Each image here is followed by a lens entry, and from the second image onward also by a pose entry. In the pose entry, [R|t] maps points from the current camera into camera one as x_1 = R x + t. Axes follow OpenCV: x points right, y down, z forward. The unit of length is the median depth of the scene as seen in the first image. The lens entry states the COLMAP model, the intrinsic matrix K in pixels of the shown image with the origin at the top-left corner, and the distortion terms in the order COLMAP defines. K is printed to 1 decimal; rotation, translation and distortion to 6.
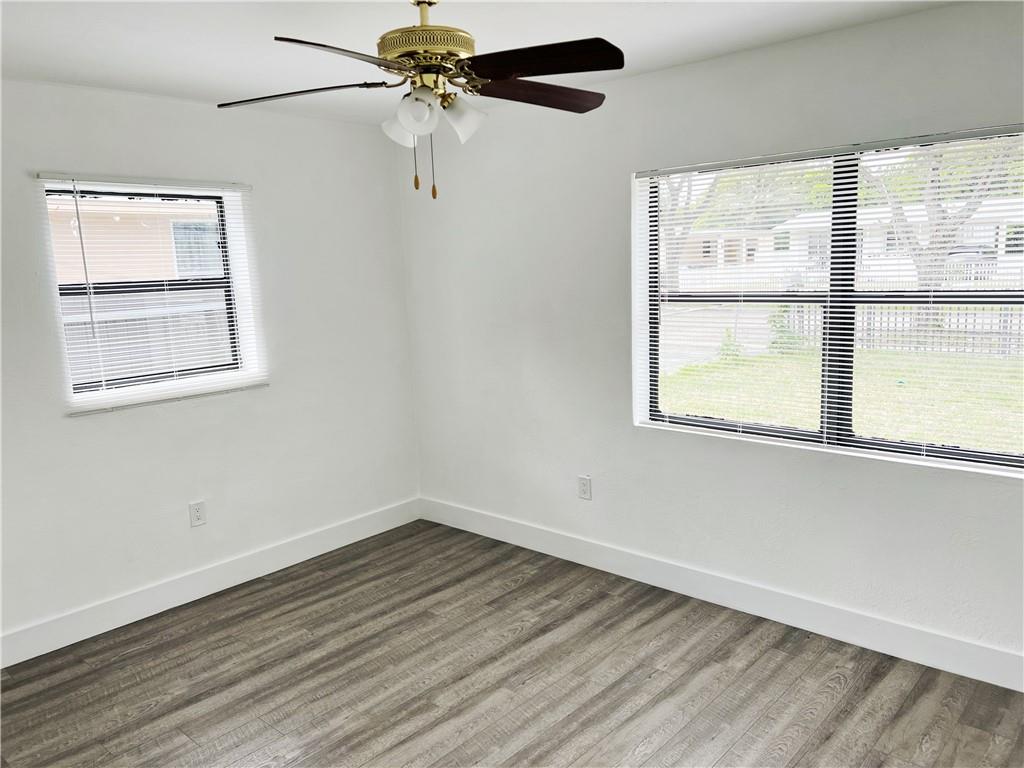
lens RADIAL K [[766.4, 0, 511.7], [0, 766.4, 384.5], [0, 0, 1]] dist [0.009924, -0.012084]
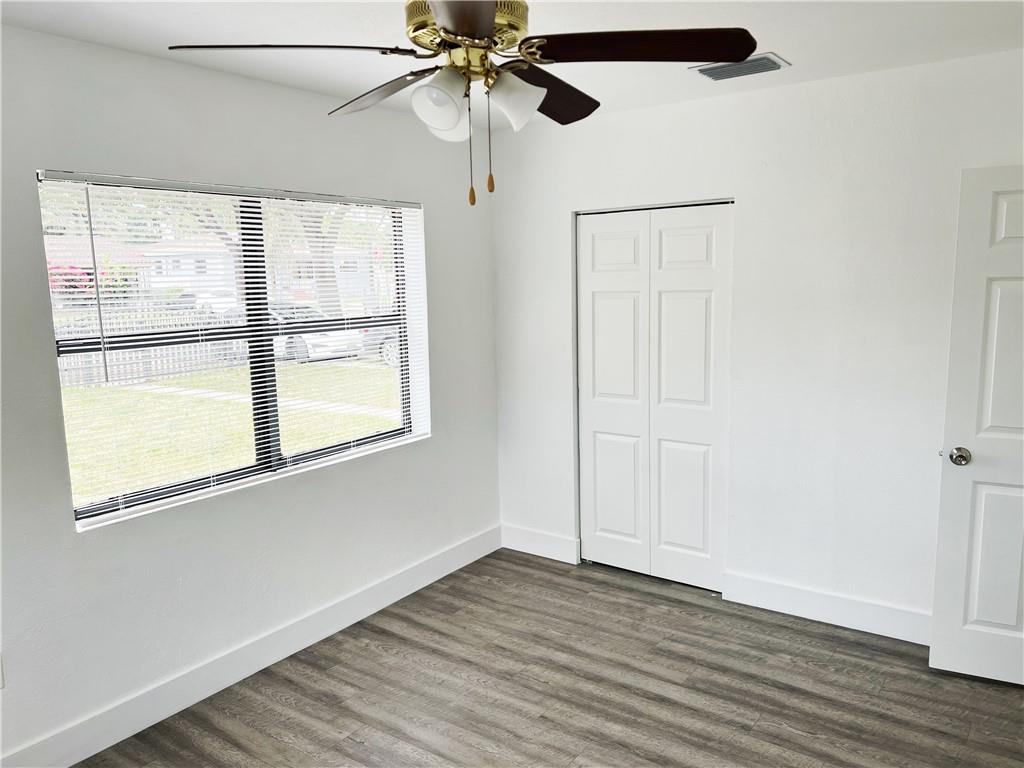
lens RADIAL K [[766.4, 0, 509.1], [0, 766.4, 385.9], [0, 0, 1]] dist [0.009924, -0.012084]
pose [[-0.106248, -0.107014, 0.988564, -0.667579], [0.180535, 0.975592, 0.125013, -0.112697], [-0.977813, 0.191753, -0.084335, 0.784621]]
